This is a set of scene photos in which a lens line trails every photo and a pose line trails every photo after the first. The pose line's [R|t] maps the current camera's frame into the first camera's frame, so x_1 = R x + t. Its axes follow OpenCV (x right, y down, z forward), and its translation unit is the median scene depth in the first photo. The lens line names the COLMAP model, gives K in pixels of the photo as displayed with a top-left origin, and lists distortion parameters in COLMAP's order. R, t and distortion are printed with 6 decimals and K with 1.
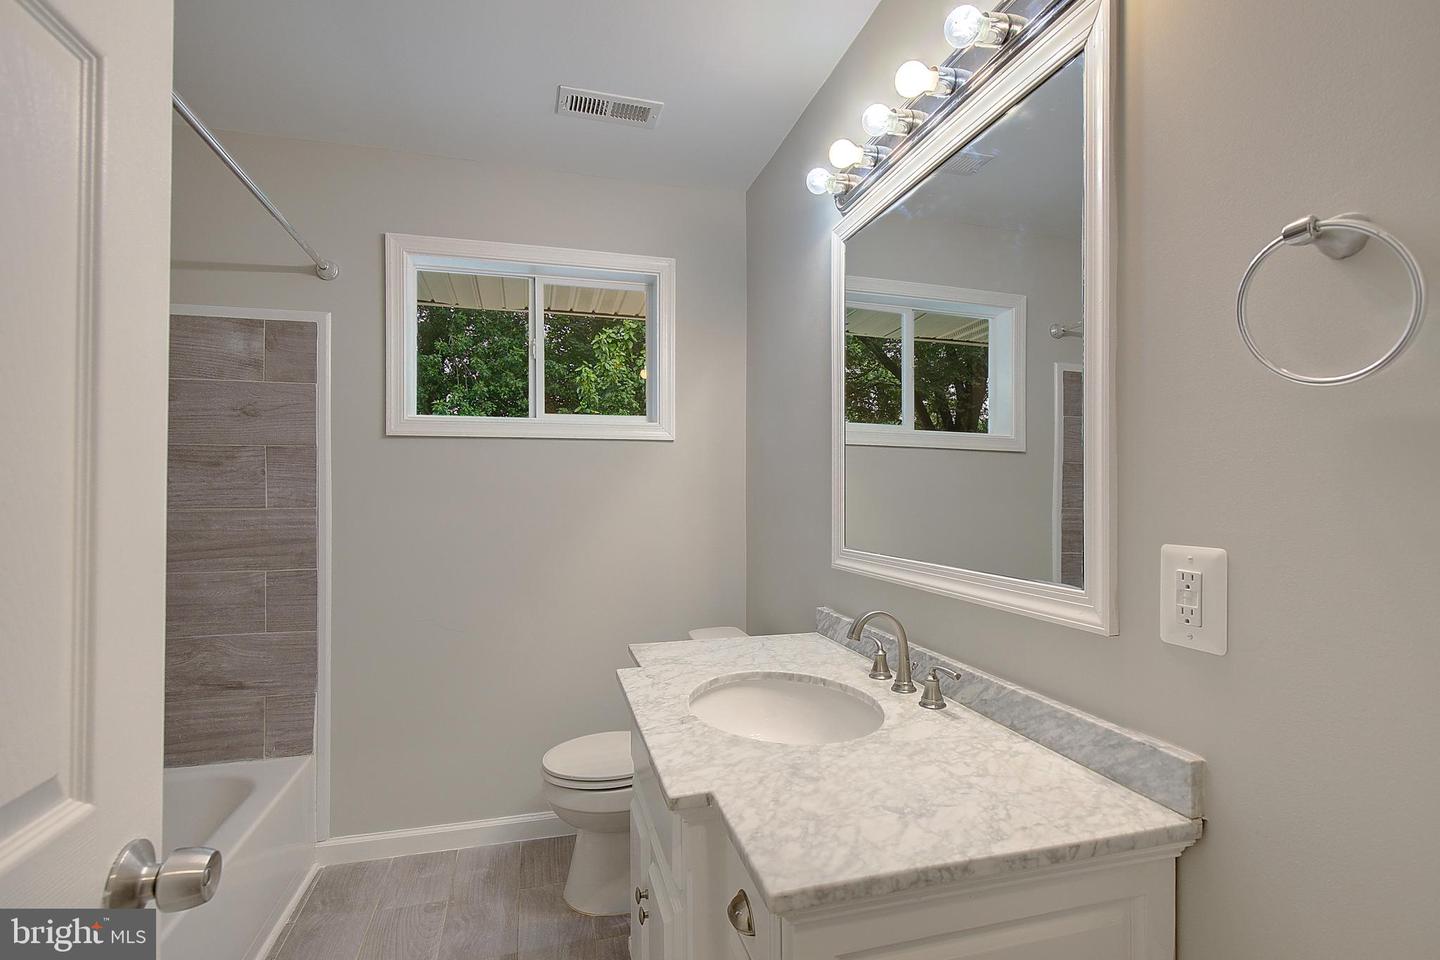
lens RADIAL K [[663.5, 0, 718.0], [0, 663.5, 484.5], [0, 0, 1]] dist [0.002854, 0.001042]
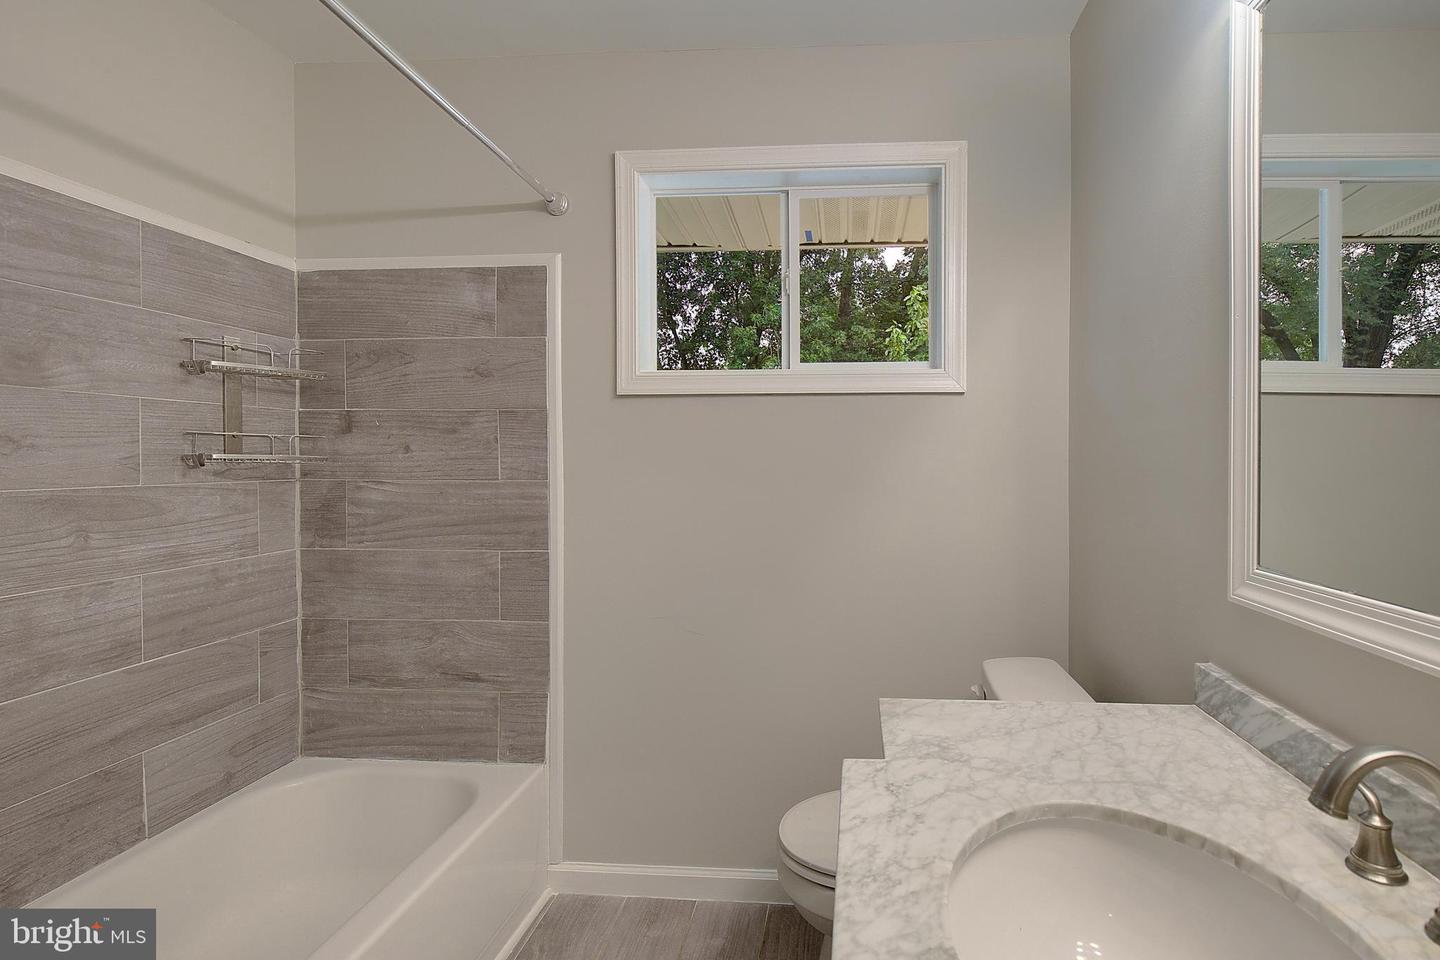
lens RADIAL K [[663.5, 0, 850.0], [0, 663.5, 459.7], [0, 0, 1]] dist [0.002854, 0.001042]
pose [[0.962220, 0.001085, -0.272272, 0.011485], [0.002241, 0.999927, 0.011906, -0.001431], [0.272265, -0.012067, 0.962147, 0.275751]]
